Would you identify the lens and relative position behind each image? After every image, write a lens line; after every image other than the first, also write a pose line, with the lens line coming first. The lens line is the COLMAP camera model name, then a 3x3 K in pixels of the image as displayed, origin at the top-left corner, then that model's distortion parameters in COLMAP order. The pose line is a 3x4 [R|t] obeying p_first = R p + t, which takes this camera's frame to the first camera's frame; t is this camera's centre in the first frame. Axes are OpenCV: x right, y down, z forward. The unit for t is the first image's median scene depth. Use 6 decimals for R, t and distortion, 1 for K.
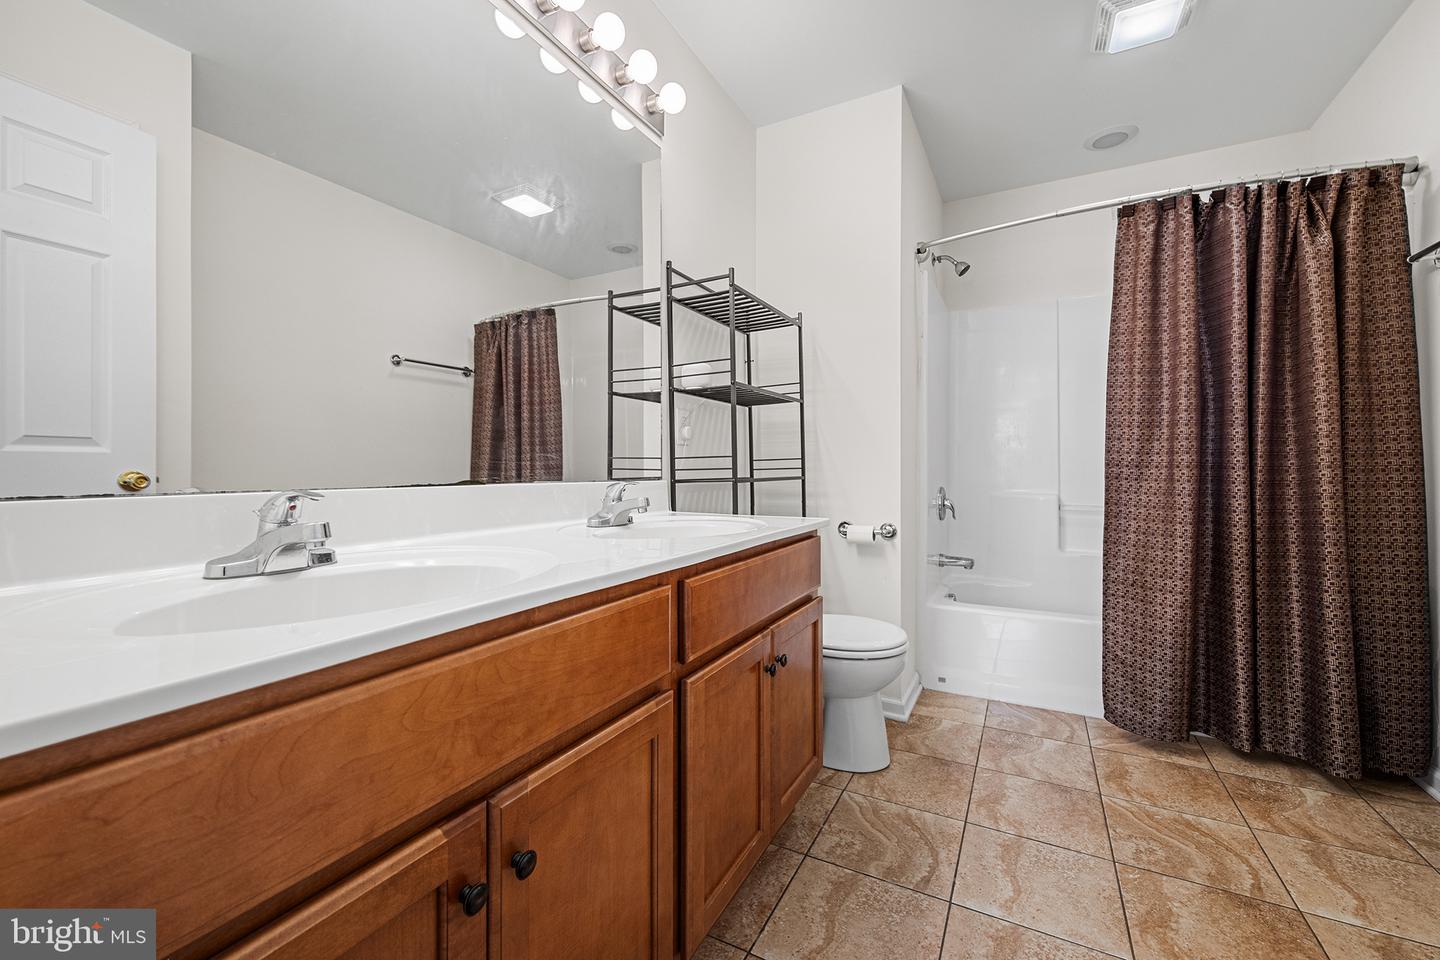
lens RADIAL K [[580.4, 0, 717.6], [0, 580.4, 477.8], [0, 0, 1]] dist [0.000089, -0.000113]
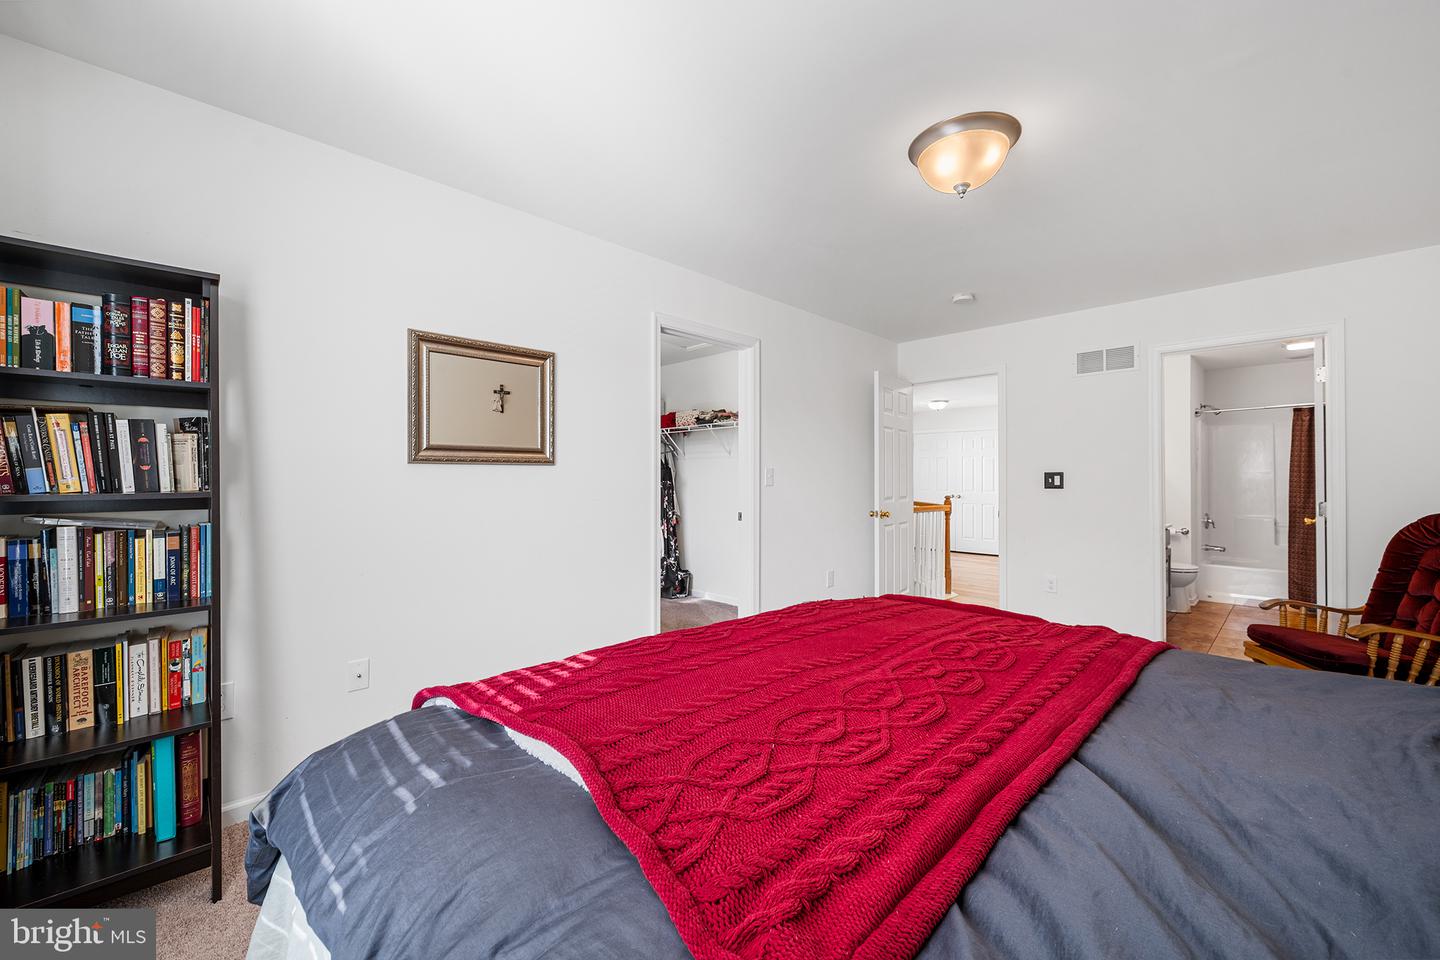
lens RADIAL K [[580.4, 0, 718.7], [0, 580.4, 485.6], [0, 0, 1]] dist [0.000089, -0.000113]
pose [[0.959726, 0.002523, -0.280925, -0.913201], [-0.006998, 0.999864, -0.014927, -0.051633], [0.280849, 0.016292, 0.959614, -1.923114]]
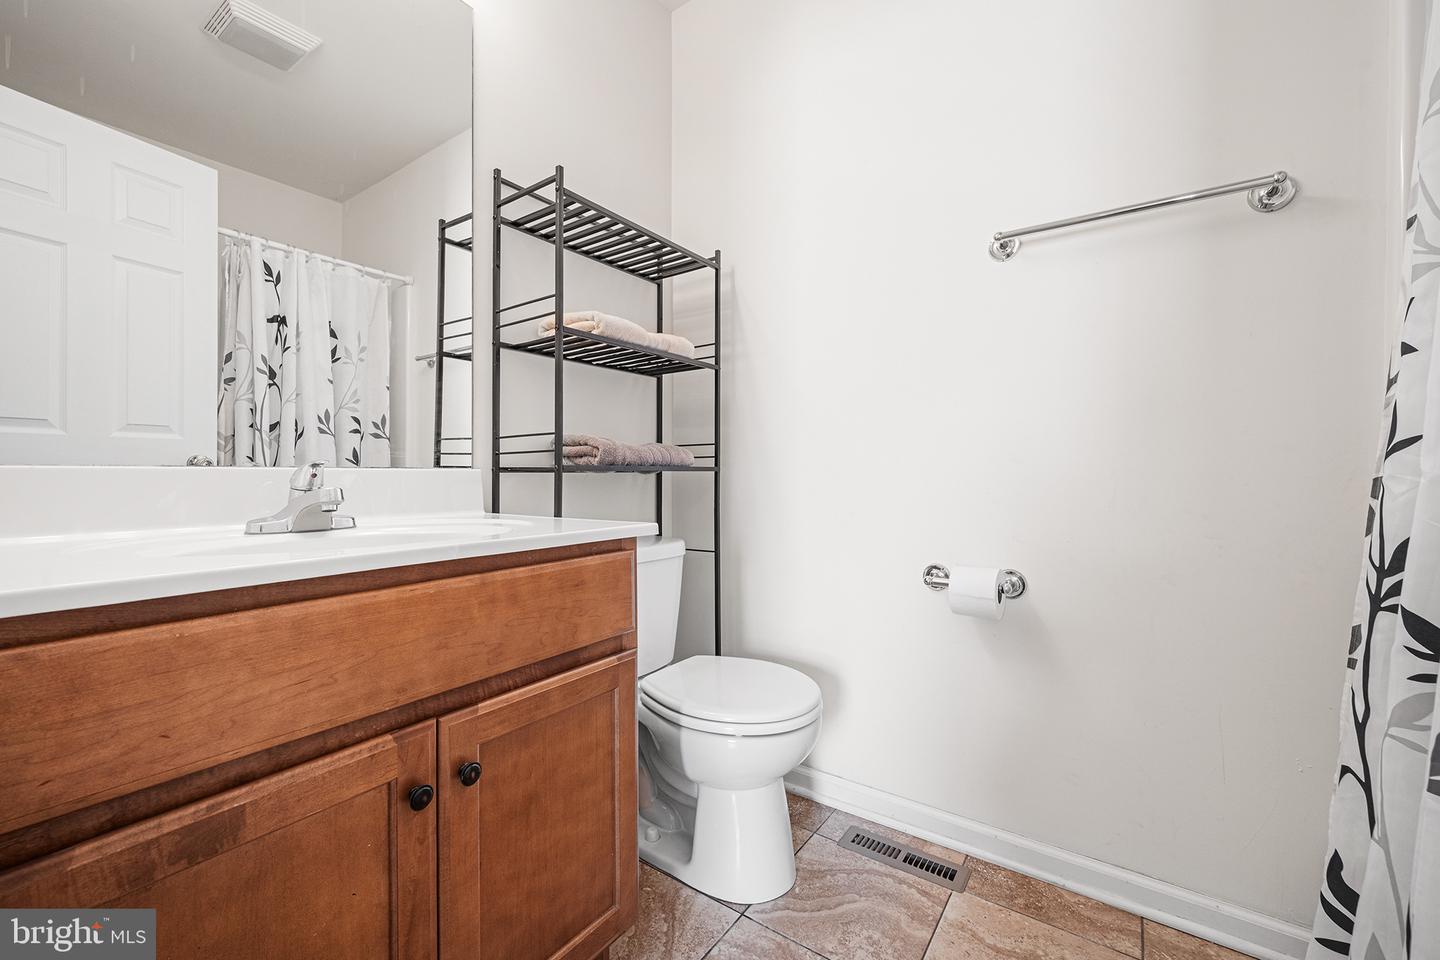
lens RADIAL K [[580.4, 0, 723.9], [0, 580.4, 472.4], [0, 0, 1]] dist [0.000089, -0.000113]
pose [[0.994641, 0.015055, -0.102288, 0.263418], [-0.015059, 0.999886, 0.000726, 0.003884], [0.102287, 0.000819, 0.994755, 0.283288]]
